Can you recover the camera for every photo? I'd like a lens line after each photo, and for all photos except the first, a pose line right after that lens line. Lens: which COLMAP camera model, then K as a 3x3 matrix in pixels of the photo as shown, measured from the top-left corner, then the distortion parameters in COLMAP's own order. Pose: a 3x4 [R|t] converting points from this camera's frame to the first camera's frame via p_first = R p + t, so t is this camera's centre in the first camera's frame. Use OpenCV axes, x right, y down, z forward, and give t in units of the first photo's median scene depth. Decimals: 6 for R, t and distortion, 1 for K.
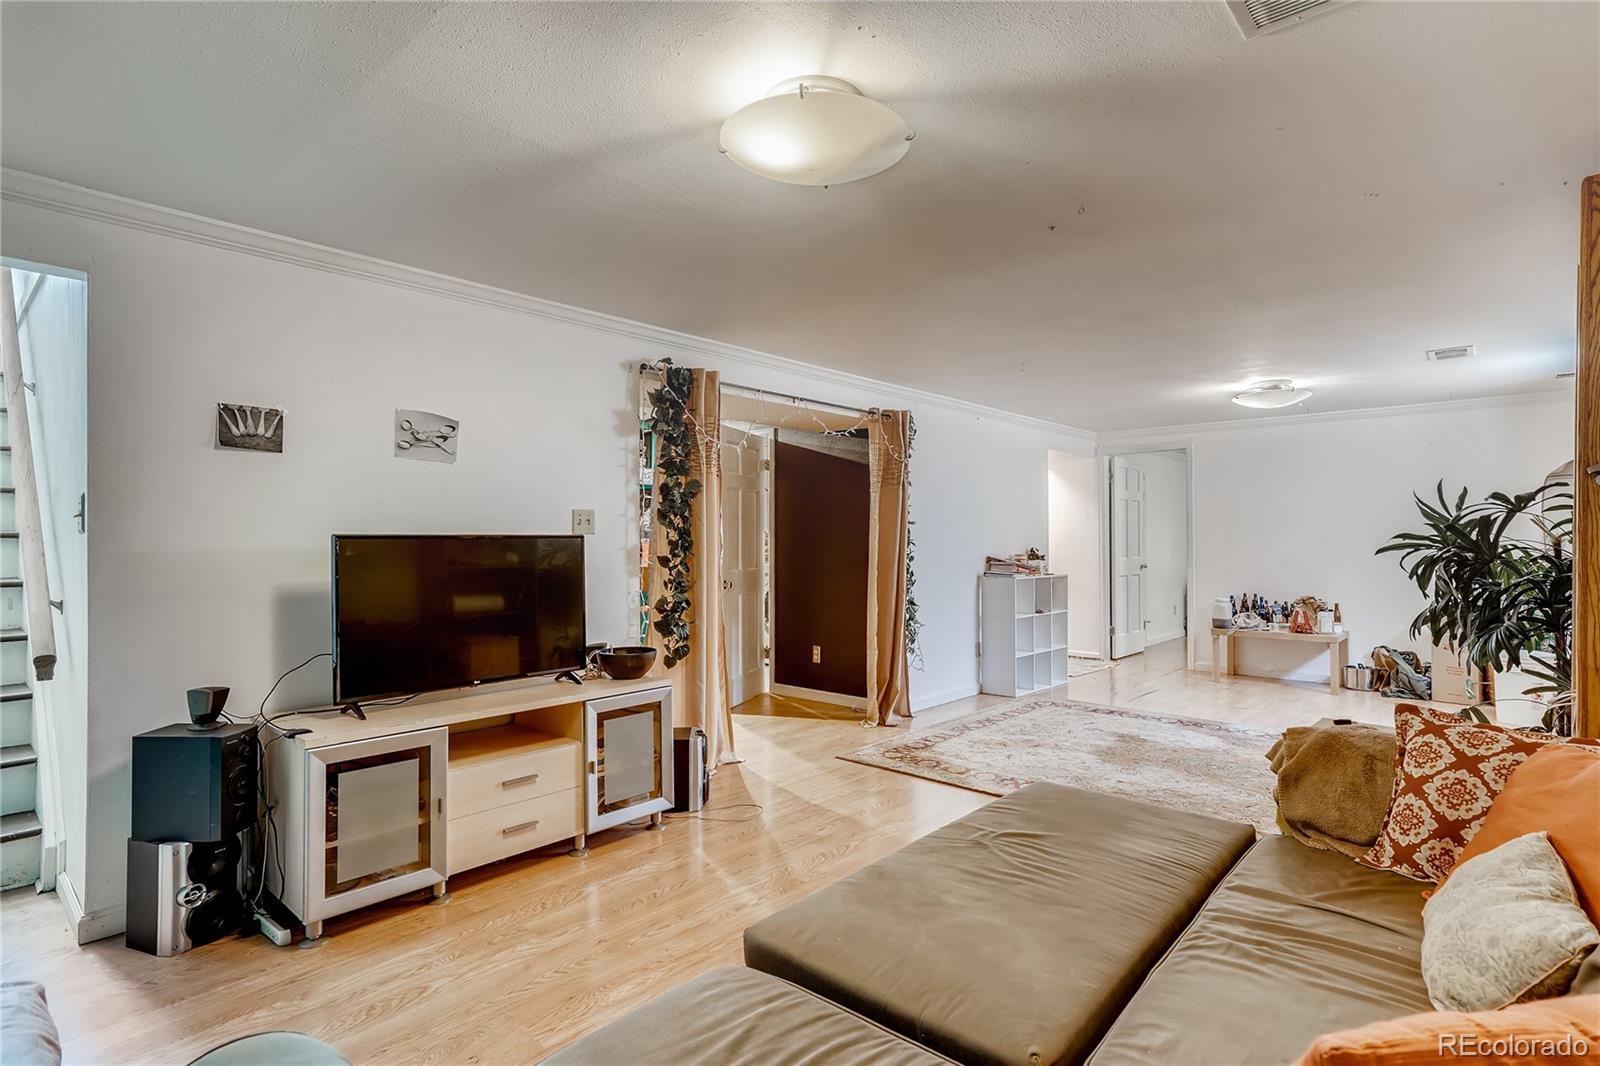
lens RADIAL K [[795.1, 0, 800.0], [0, 795.1, 533.0], [0, 0, 1]] dist [-0.034429, 0.019271]
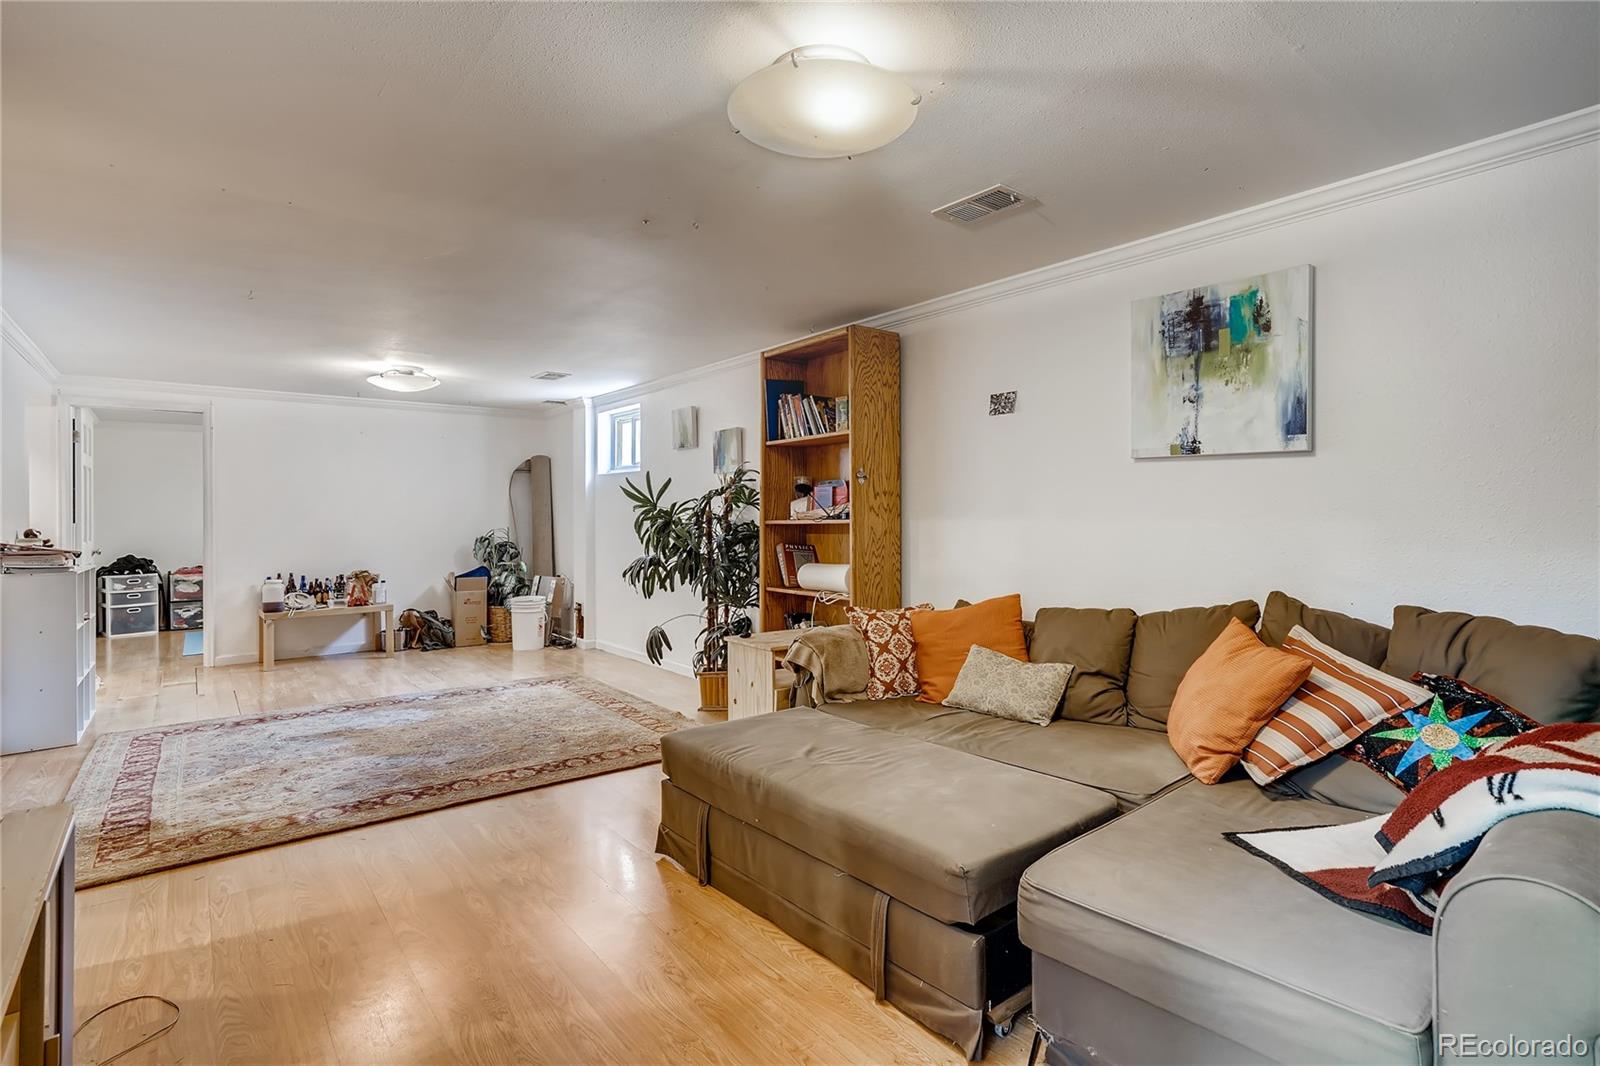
lens RADIAL K [[762.1, 0, 808.7], [0, 762.1, 511.1], [0, 0, 1]] dist [-0.028263, 0.016955]
pose [[0.156179, 0.008583, 0.987692, -0.383749], [-0.002418, 0.999963, -0.008308, 0.011139], [-0.987726, -0.001091, 0.156194, 0.363739]]
